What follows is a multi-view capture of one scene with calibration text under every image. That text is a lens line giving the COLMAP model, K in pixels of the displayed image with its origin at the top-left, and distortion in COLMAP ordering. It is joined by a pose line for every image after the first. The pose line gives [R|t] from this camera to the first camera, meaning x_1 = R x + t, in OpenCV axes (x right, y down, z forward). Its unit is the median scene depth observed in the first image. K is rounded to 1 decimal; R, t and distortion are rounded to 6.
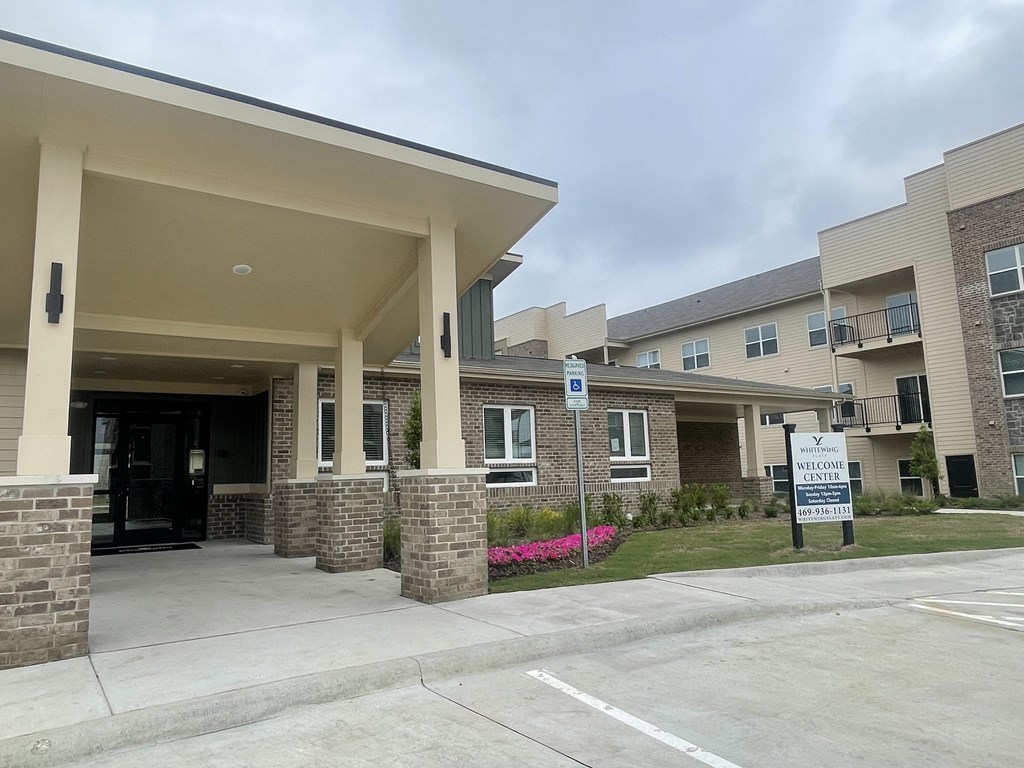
lens RADIAL K [[707.1, 0, 512.0], [0, 707.1, 384.0], [0, 0, 1]] dist [0.008028, -0.000431]
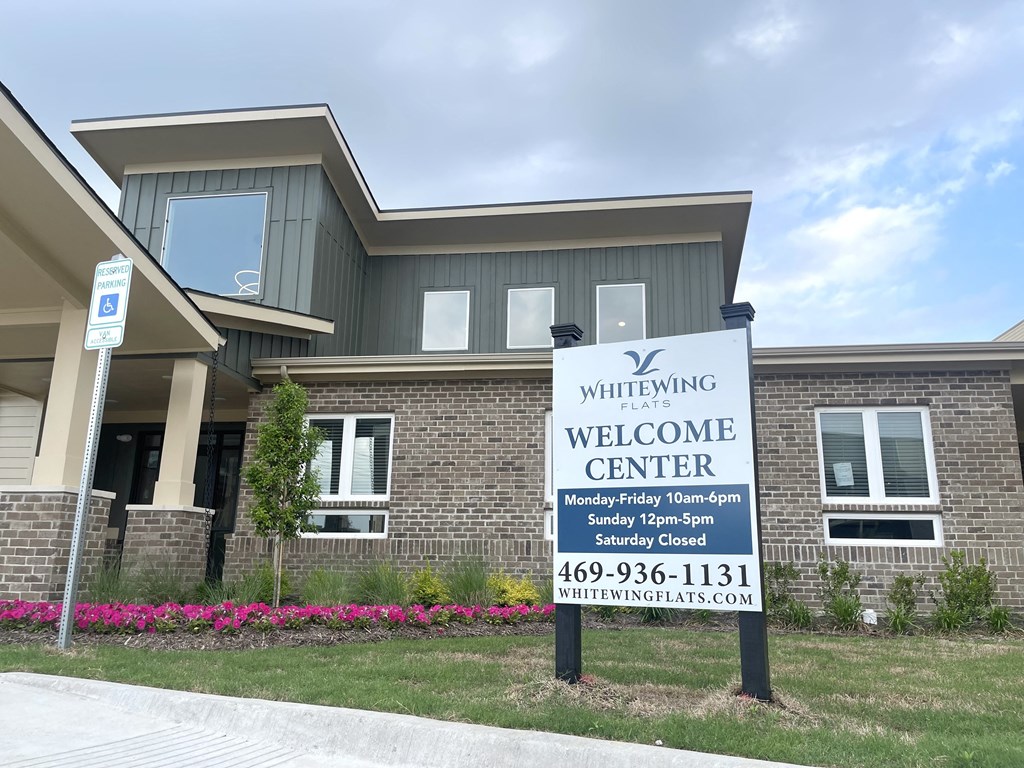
lens RADIAL K [[773.6, 0, 512.0], [0, 773.6, 384.0], [0, 0, 1]] dist [0.077594, -0.099843]
pose [[0.724126, -0.116049, -0.679834, 0.640099], [0.047382, 0.991783, -0.118831, 0.132224], [0.688038, 0.053836, 0.723675, 0.691820]]
